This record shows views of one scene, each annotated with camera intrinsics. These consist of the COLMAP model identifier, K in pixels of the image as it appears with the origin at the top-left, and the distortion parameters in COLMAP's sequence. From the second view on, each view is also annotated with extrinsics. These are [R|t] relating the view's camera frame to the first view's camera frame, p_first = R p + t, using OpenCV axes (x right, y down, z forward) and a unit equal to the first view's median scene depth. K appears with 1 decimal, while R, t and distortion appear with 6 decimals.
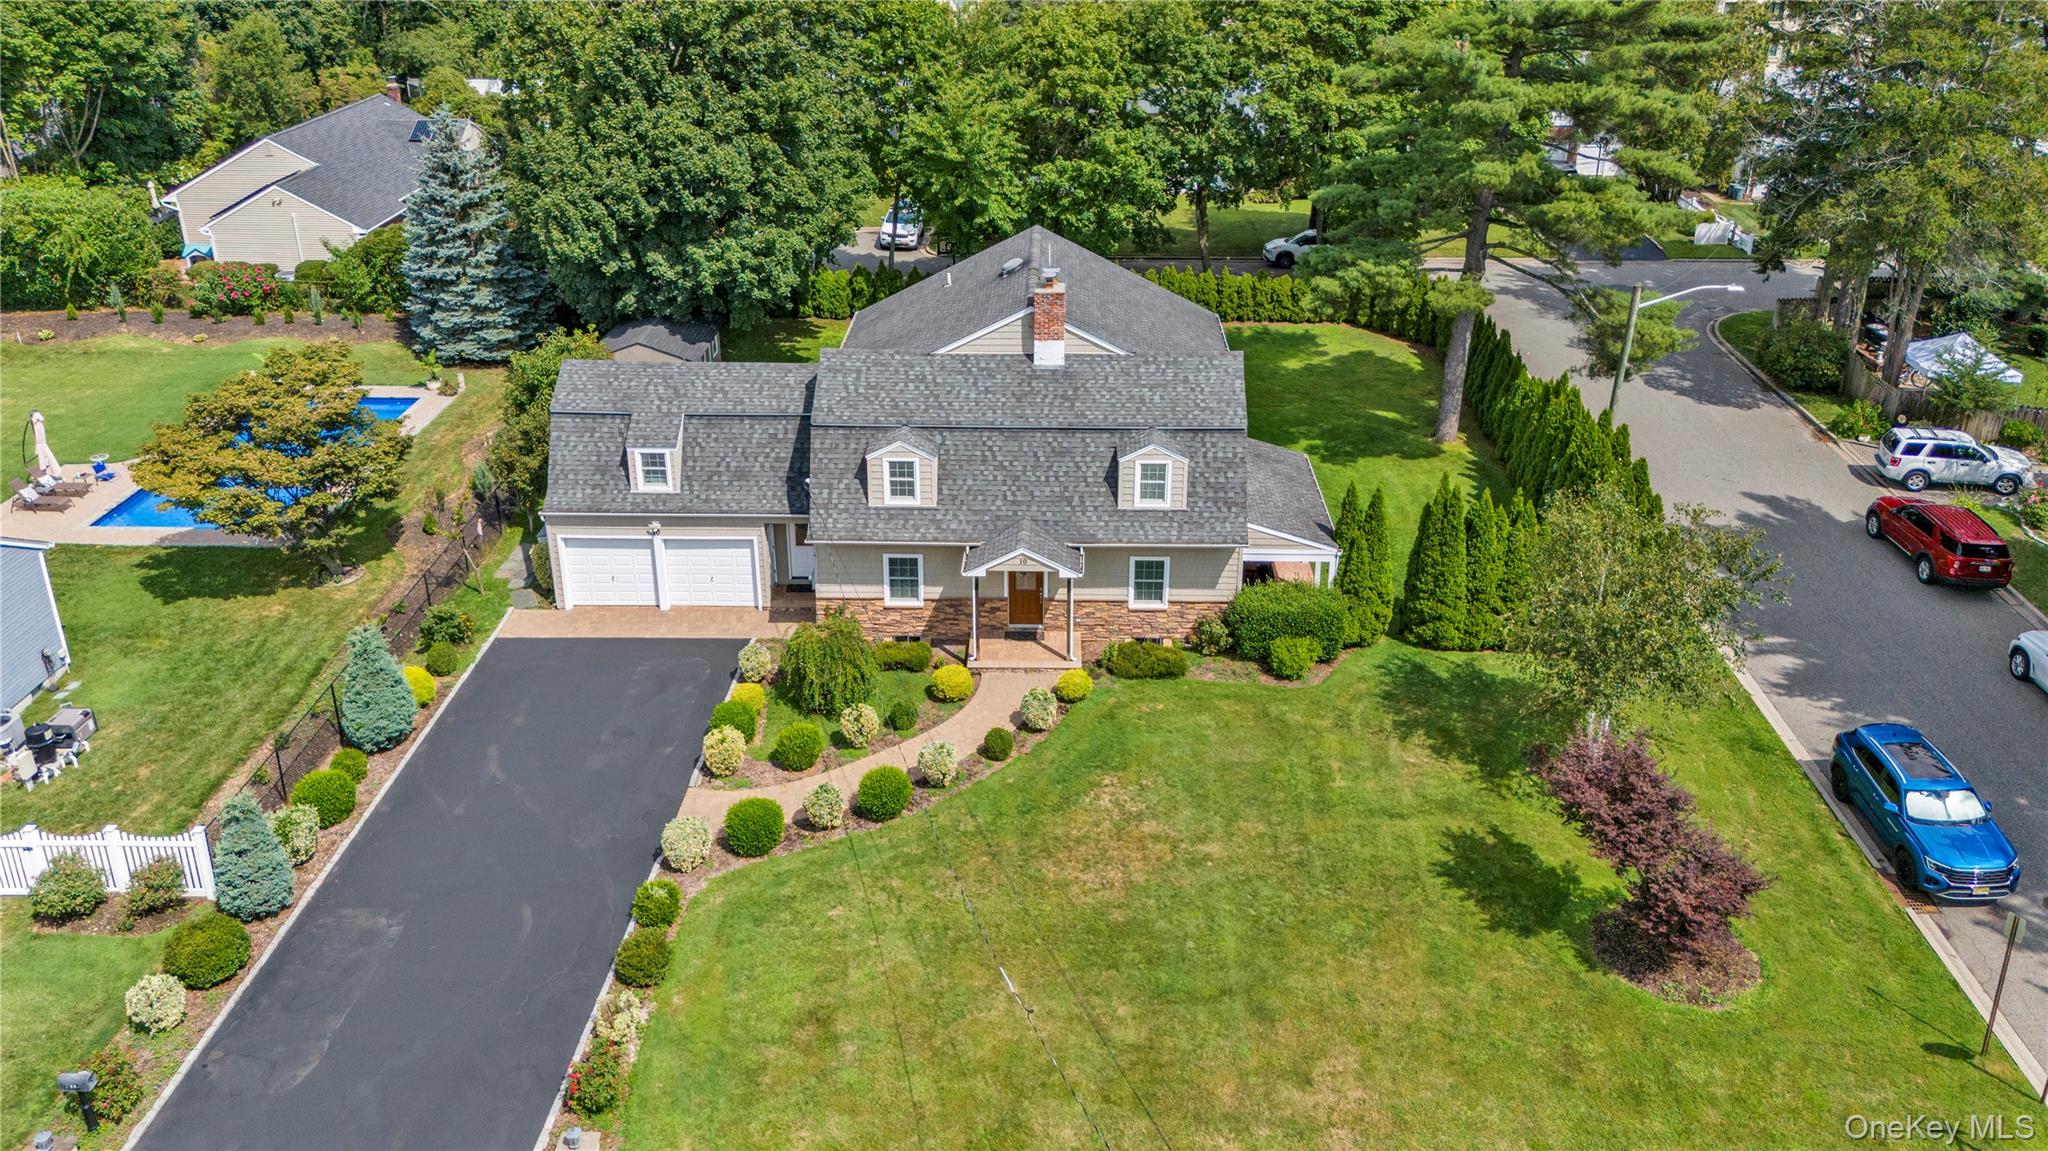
lens RADIAL K [[1539.4, 0, 1041.5], [0, 1539.4, 486.5], [0, 0, 1]] dist [0.070793, -0.093098]
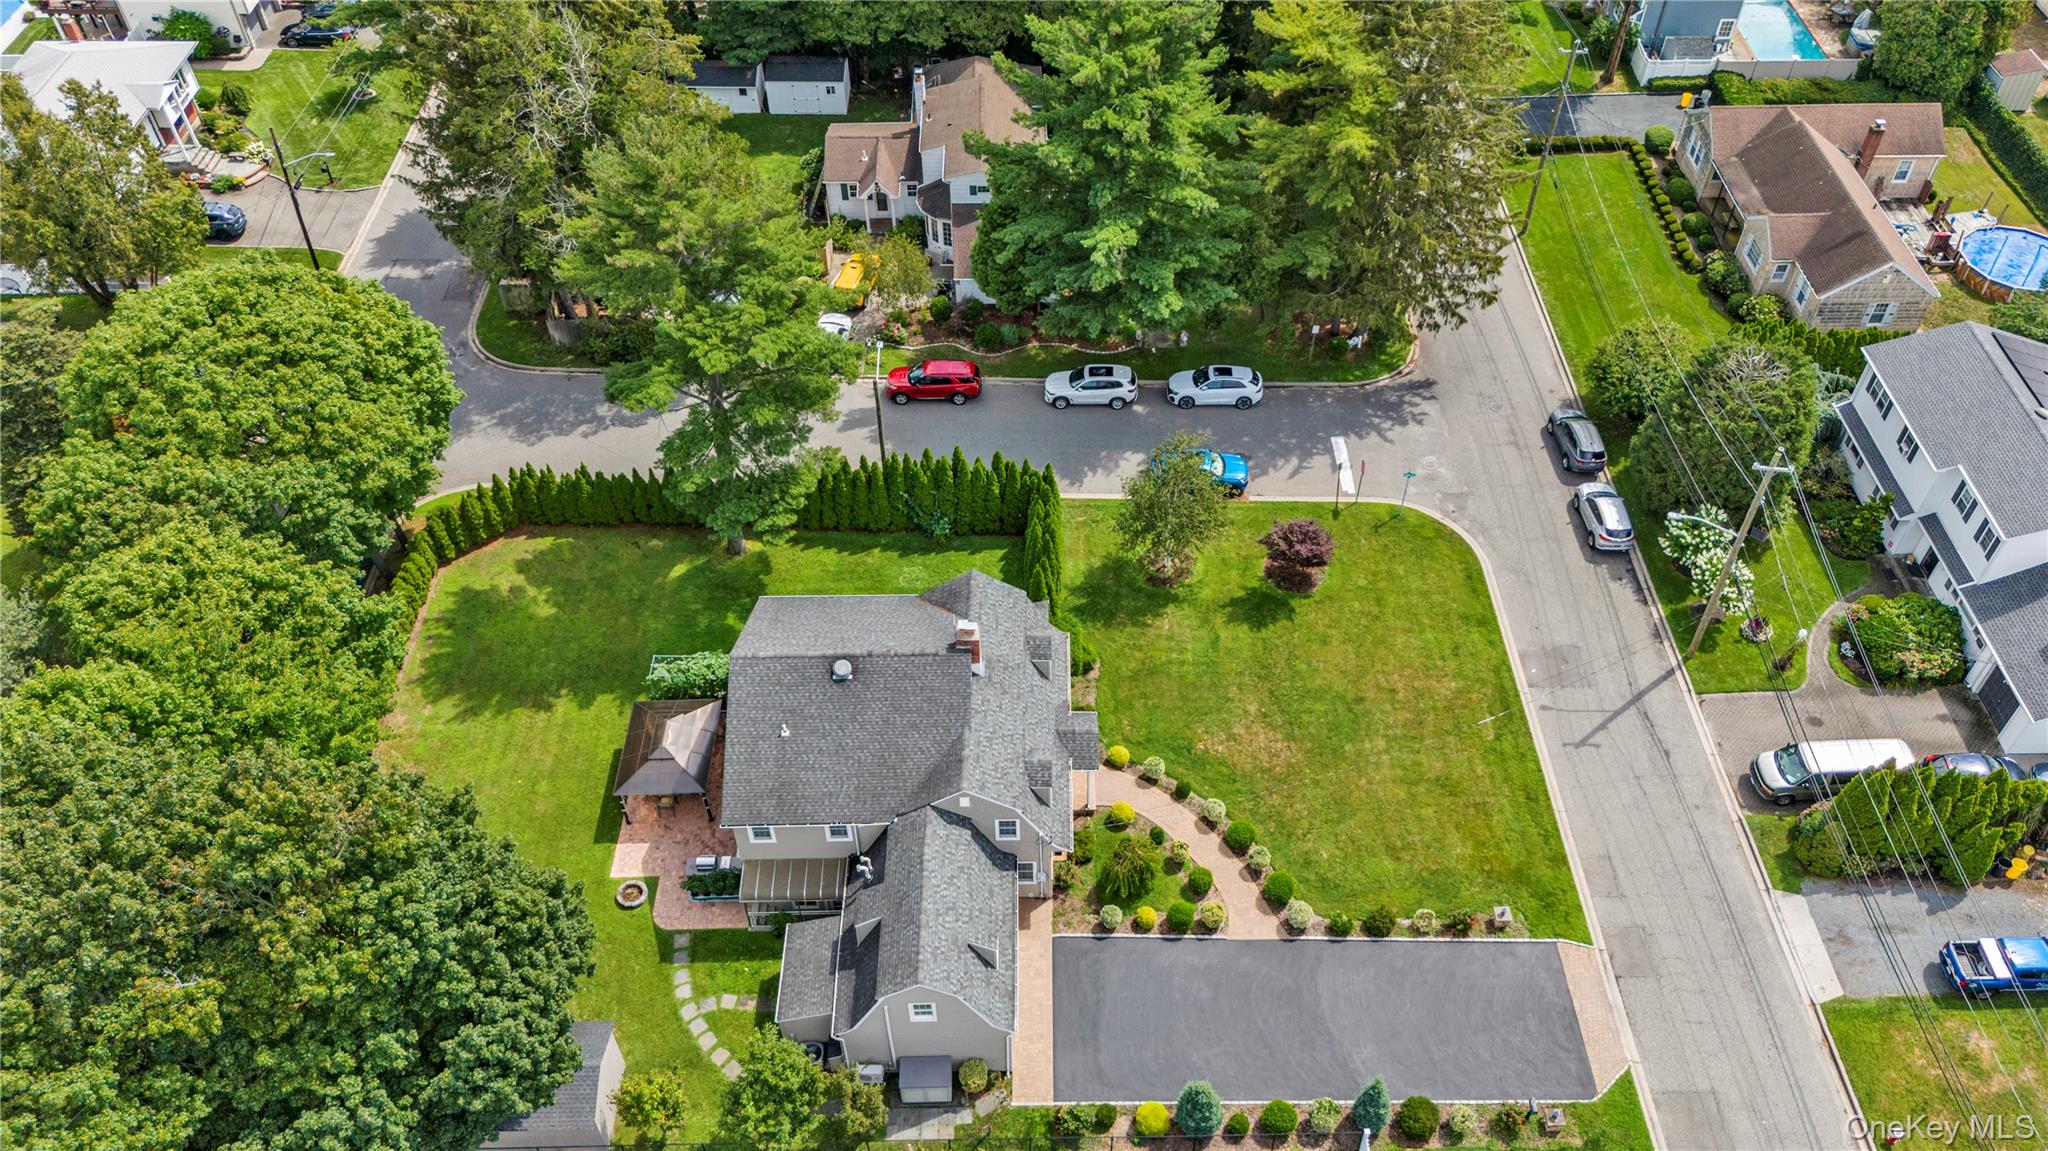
lens RADIAL K [[1511.3, 0, 1066.6], [0, 1511.3, 666.4], [0, 0, 1]] dist [0.057606, -0.049644]
pose [[-0.031986, -0.754802, 0.655173, -0.945906], [0.388082, 0.594699, 0.704078, -1.071397], [-0.921070, 0.276781, 0.273903, 0.529323]]
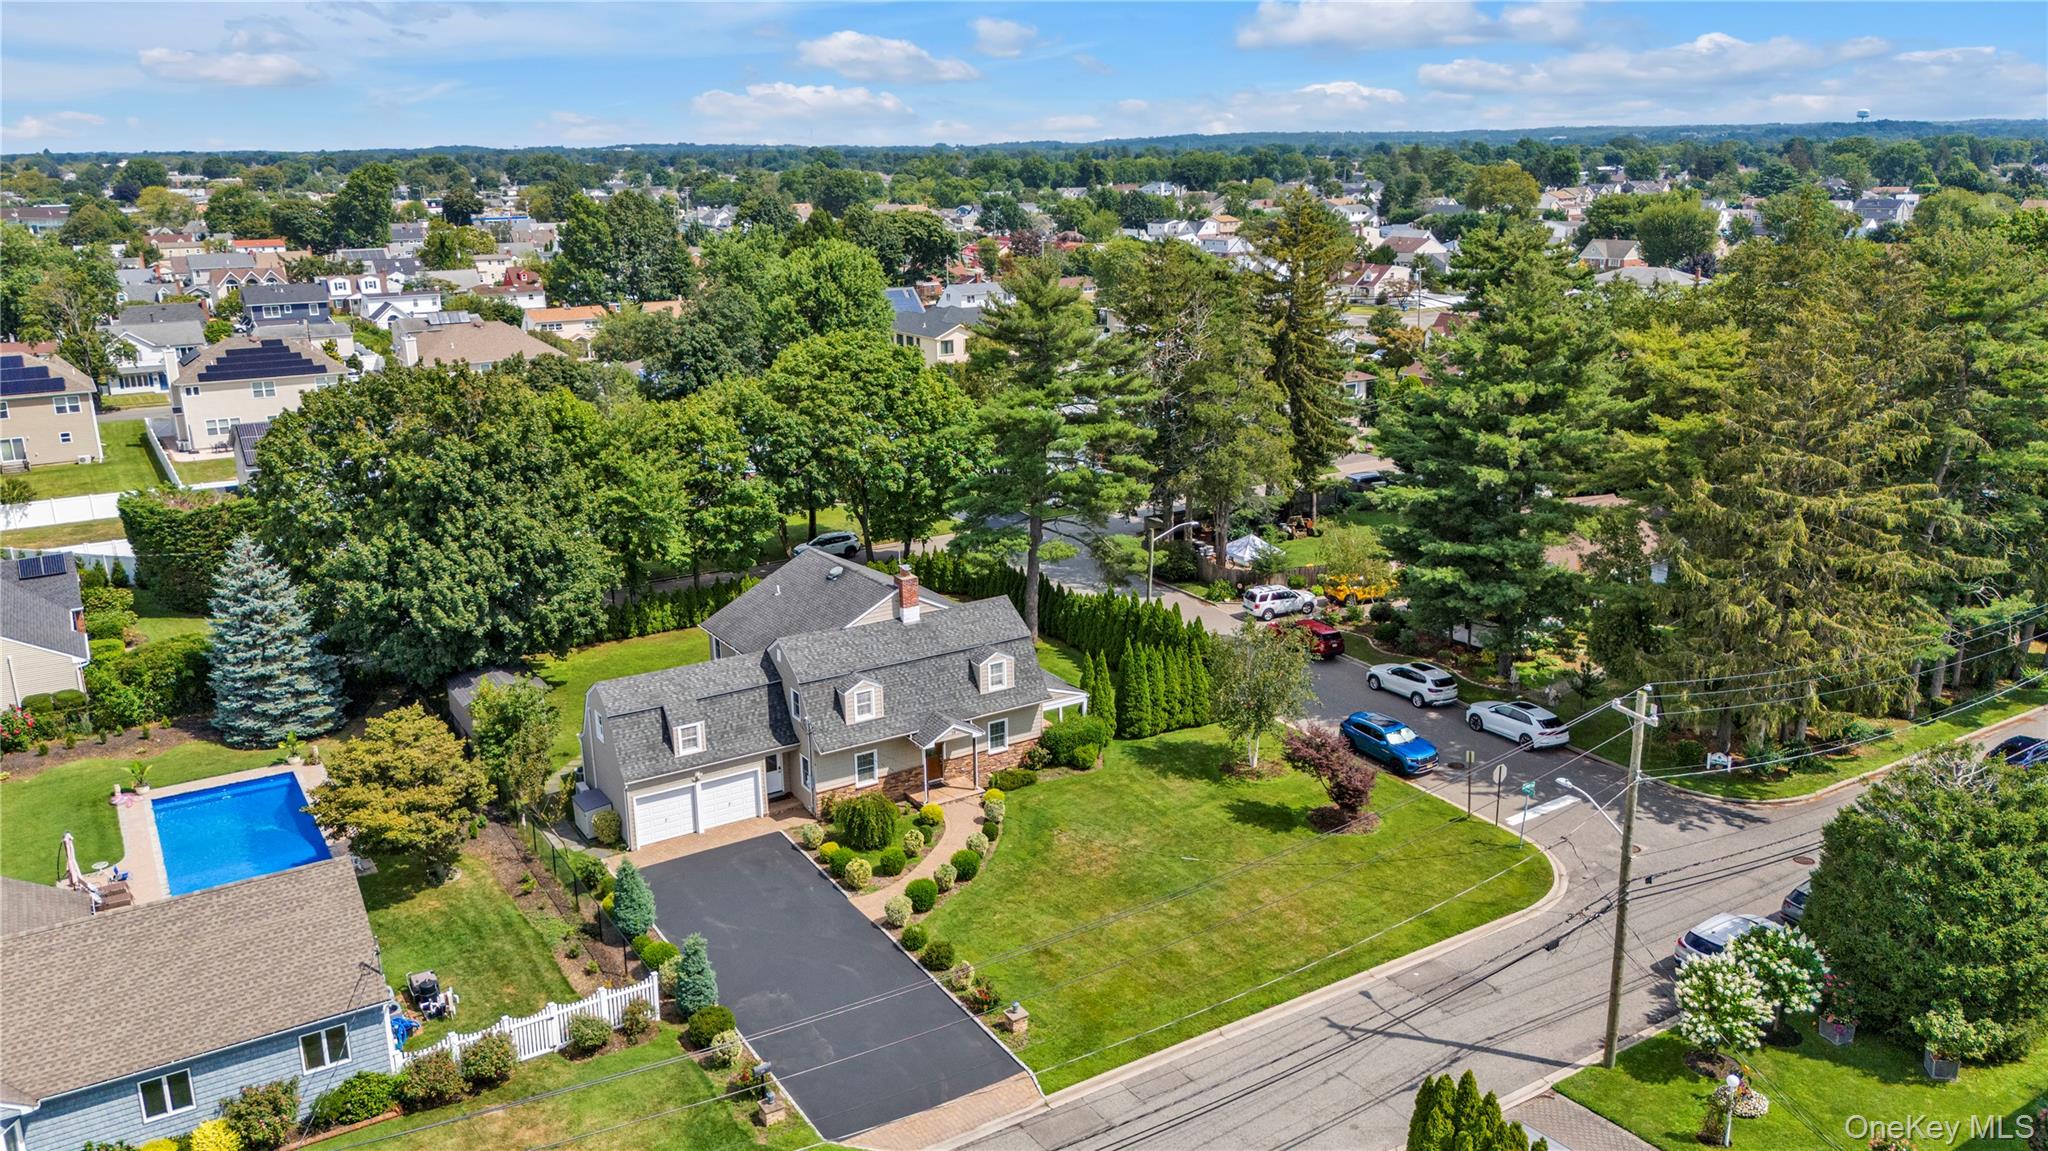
lens RADIAL K [[1494.5, 0, 1011.8], [0, 1494.5, 611.1], [0, 0, 1]] dist [0.057487, -0.059211]
pose [[0.843622, -0.174452, 0.507808, -0.722878], [0.230017, 0.971992, -0.048209, 0.011146], [-0.485175, 0.157475, 0.860120, -0.440486]]
